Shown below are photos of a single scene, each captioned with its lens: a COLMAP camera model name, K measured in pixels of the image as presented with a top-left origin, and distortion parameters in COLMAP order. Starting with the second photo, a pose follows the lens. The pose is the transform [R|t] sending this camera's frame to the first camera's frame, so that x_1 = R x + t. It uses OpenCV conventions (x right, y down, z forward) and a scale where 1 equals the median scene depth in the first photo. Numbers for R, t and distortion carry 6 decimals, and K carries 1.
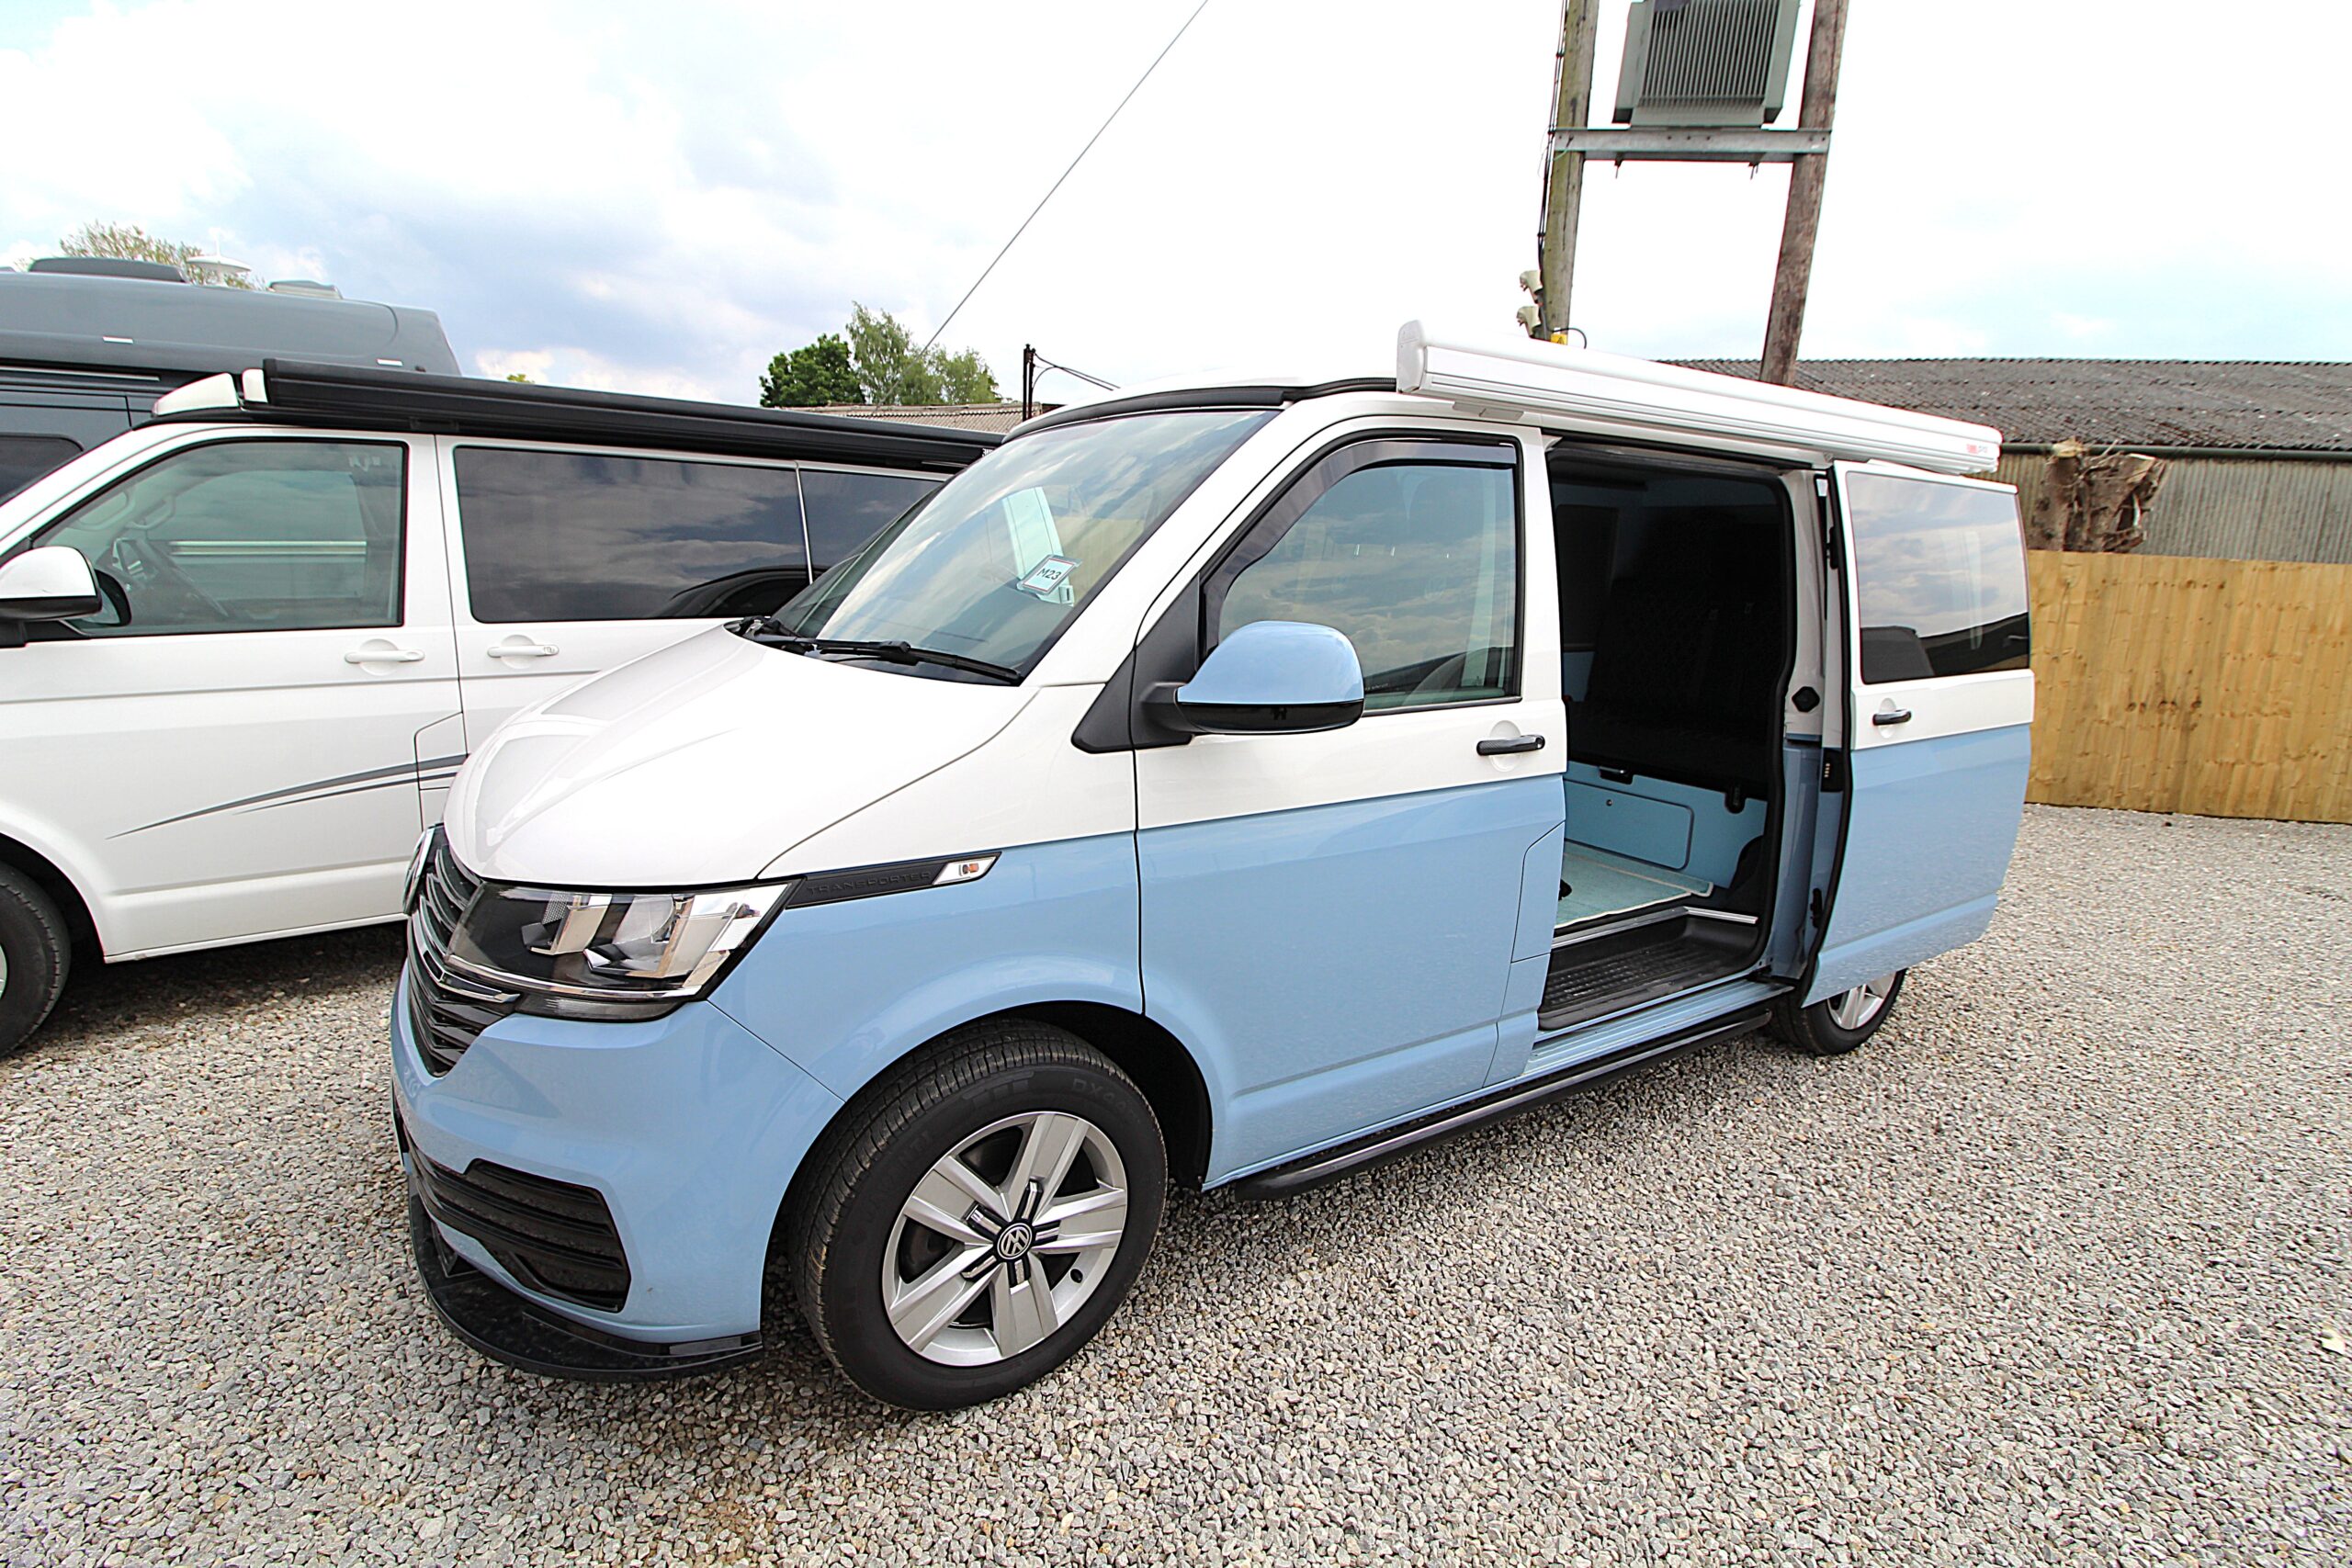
lens RADIAL K [[1091.7, 0, 1174.9], [0, 1091.7, 768.5], [0, 0, 1]] dist [-0.000214, -0.013062]
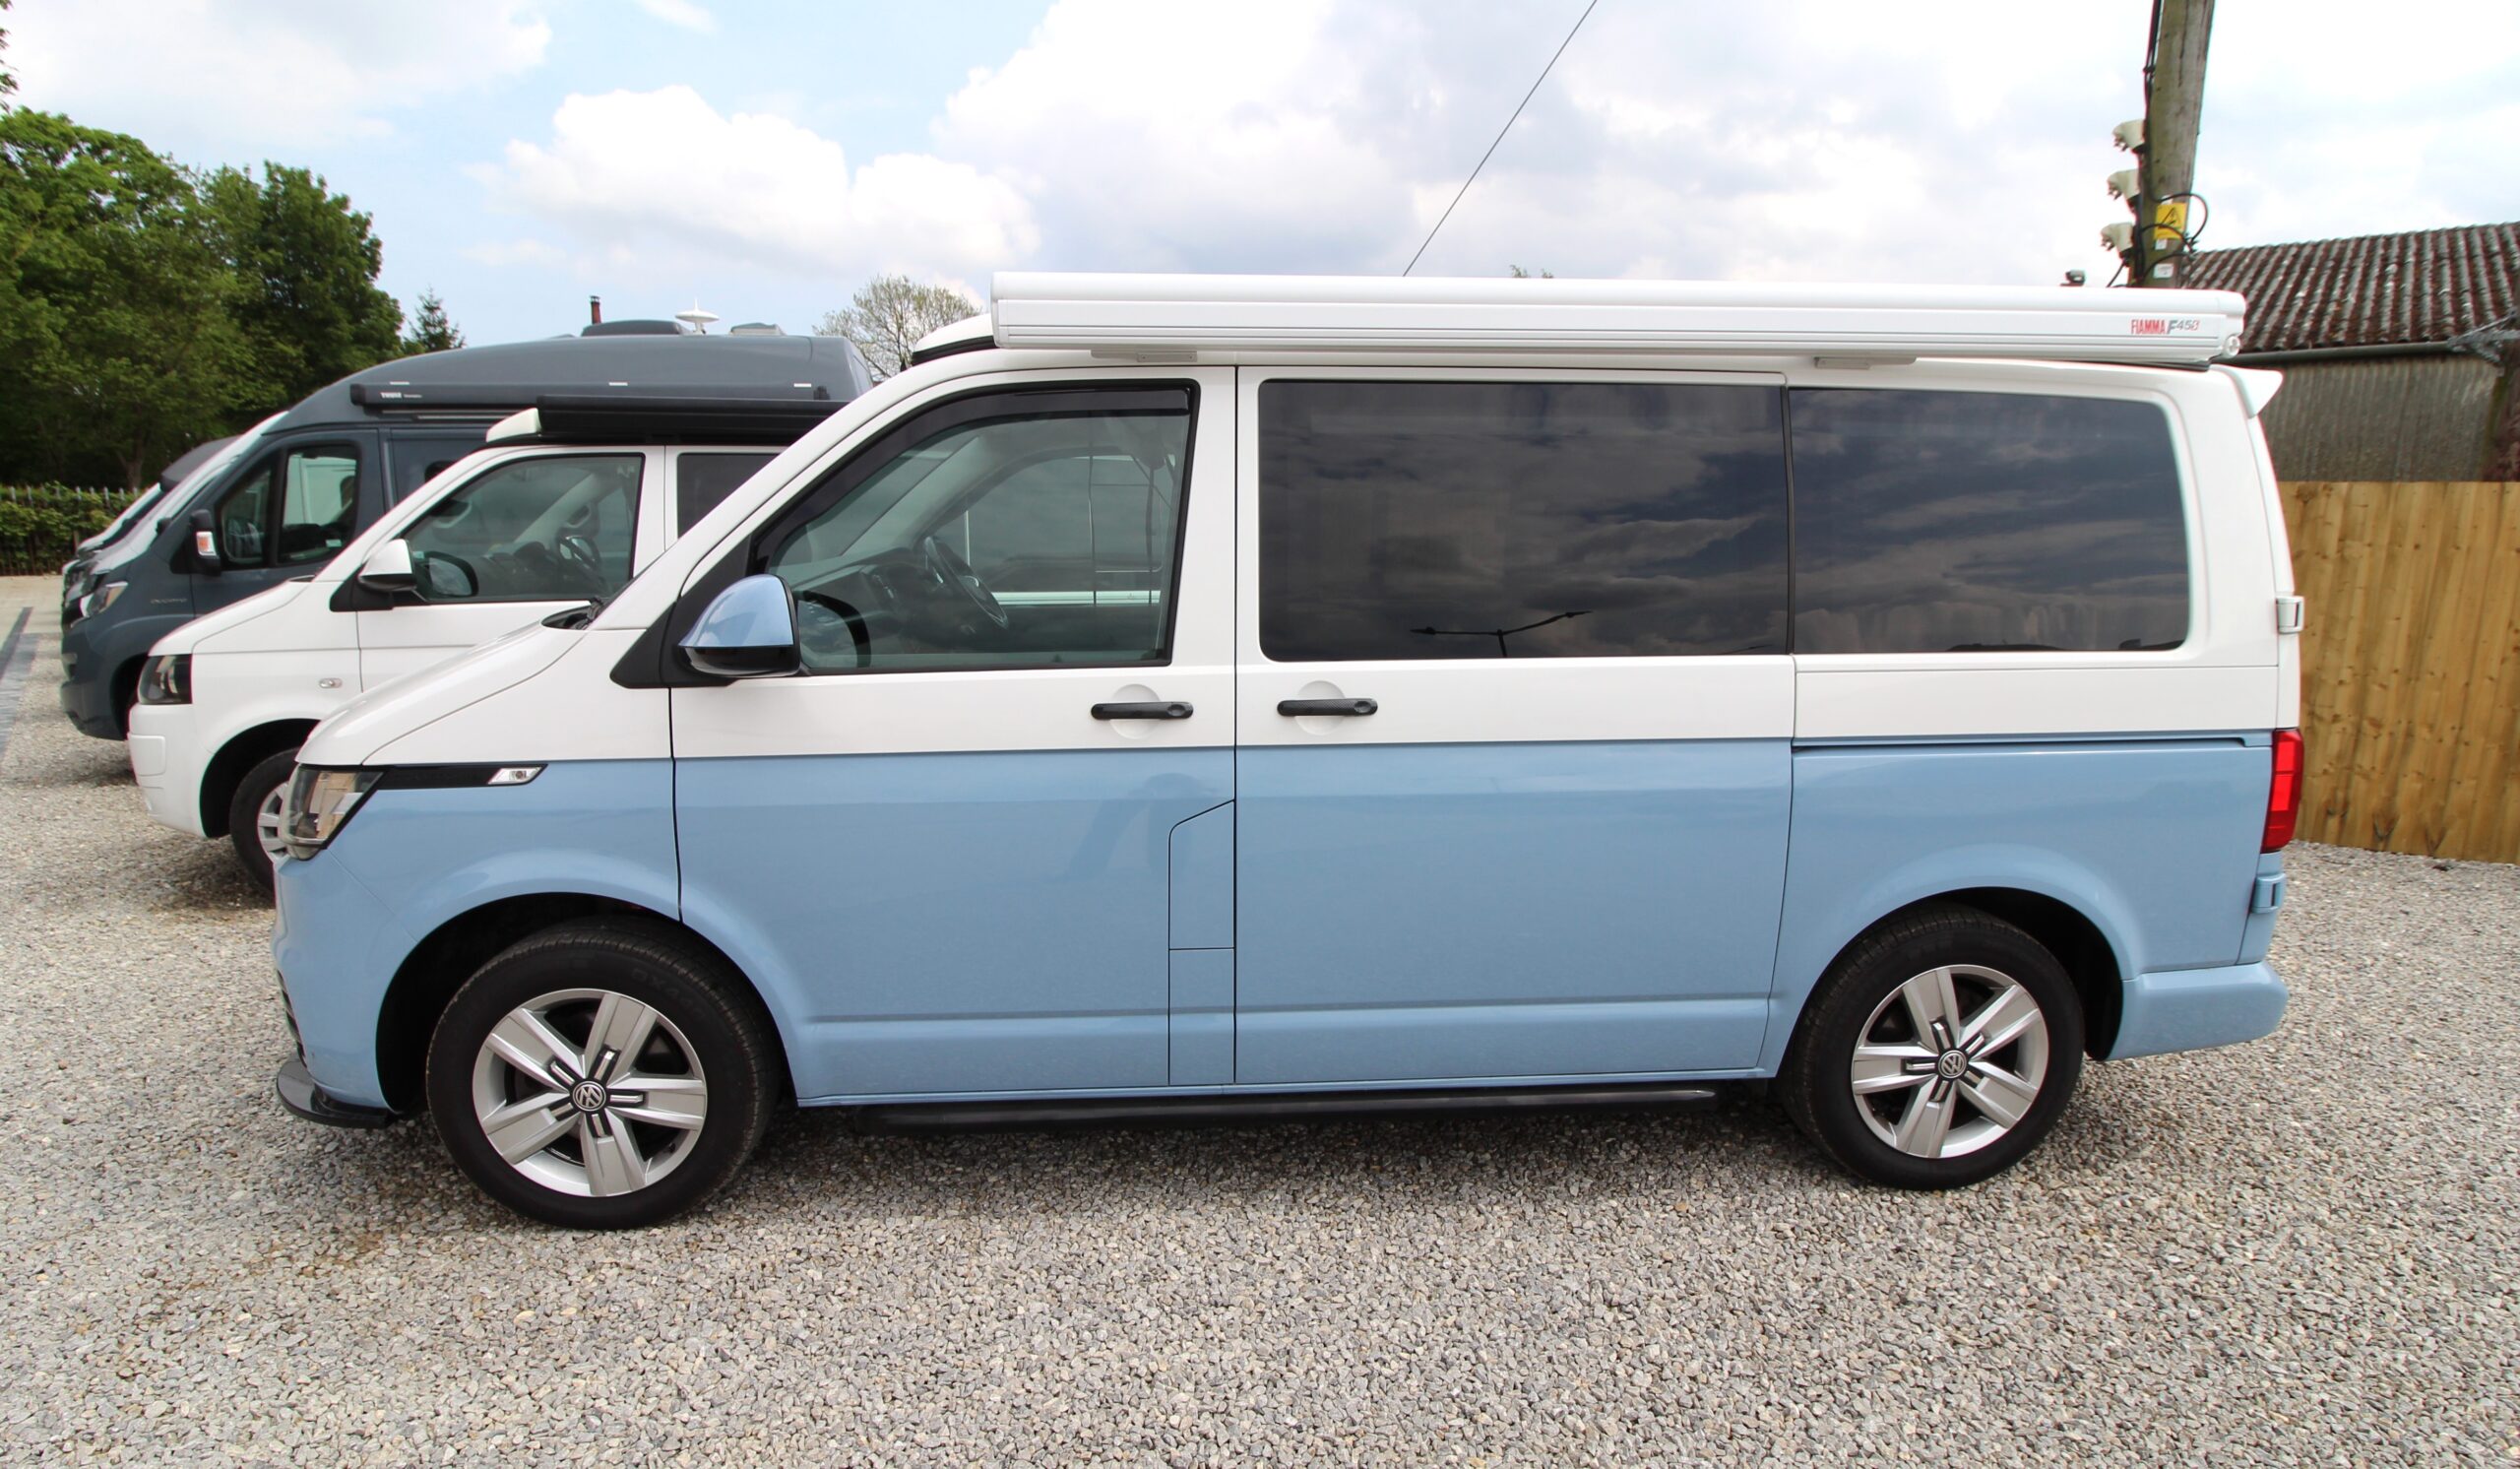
lens RADIAL K [[1236.7, 0, 1261.8], [0, 1236.7, 767.0], [0, 0, 1]] dist [0.000859, -0.013619]
pose [[0.880411, 0.060408, -0.470349, 1.089704], [-0.066760, 0.997764, 0.003182, 0.019847], [0.469489, 0.028599, 0.882475, 0.138578]]
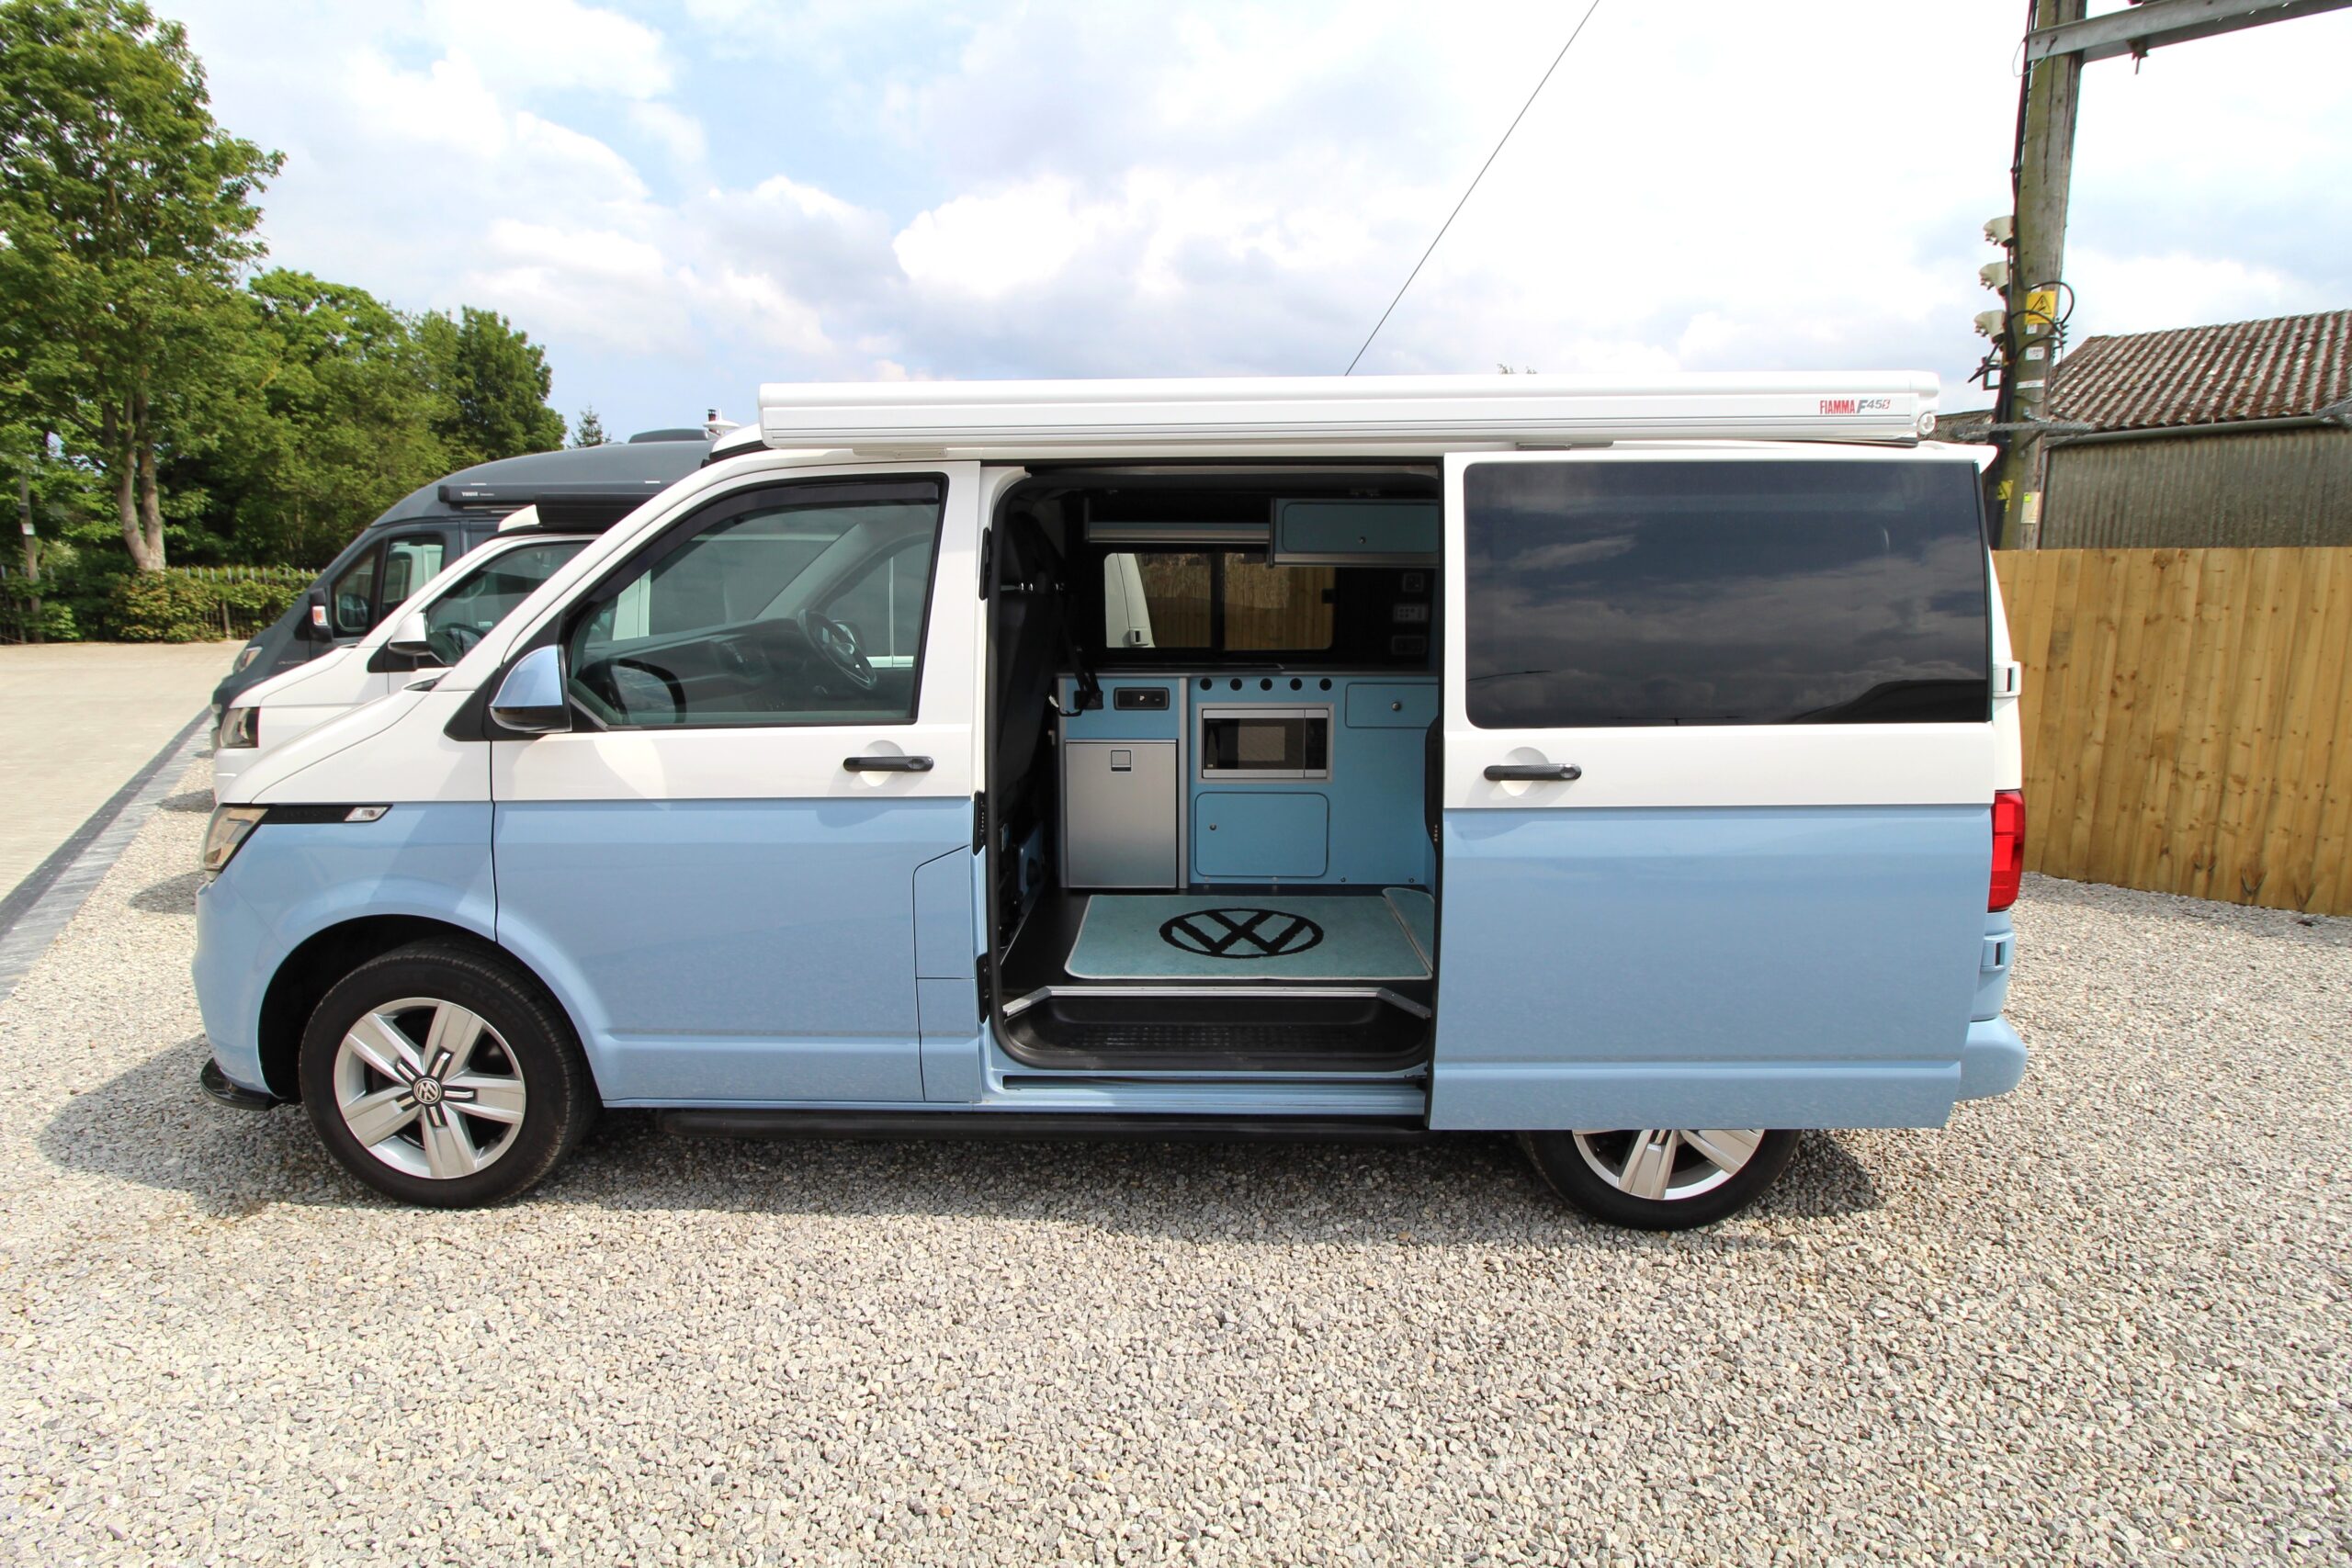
lens RADIAL K [[1088.0, 0, 1178.0], [0, 1088.0, 756.5], [0, 0, 1]] dist [-0.000052, -0.012939]
pose [[0.830405, 0.045953, -0.555263, 1.359380], [-0.078311, 0.996326, -0.034662, -0.017160], [0.551630, 0.072267, 0.830952, 0.342244]]
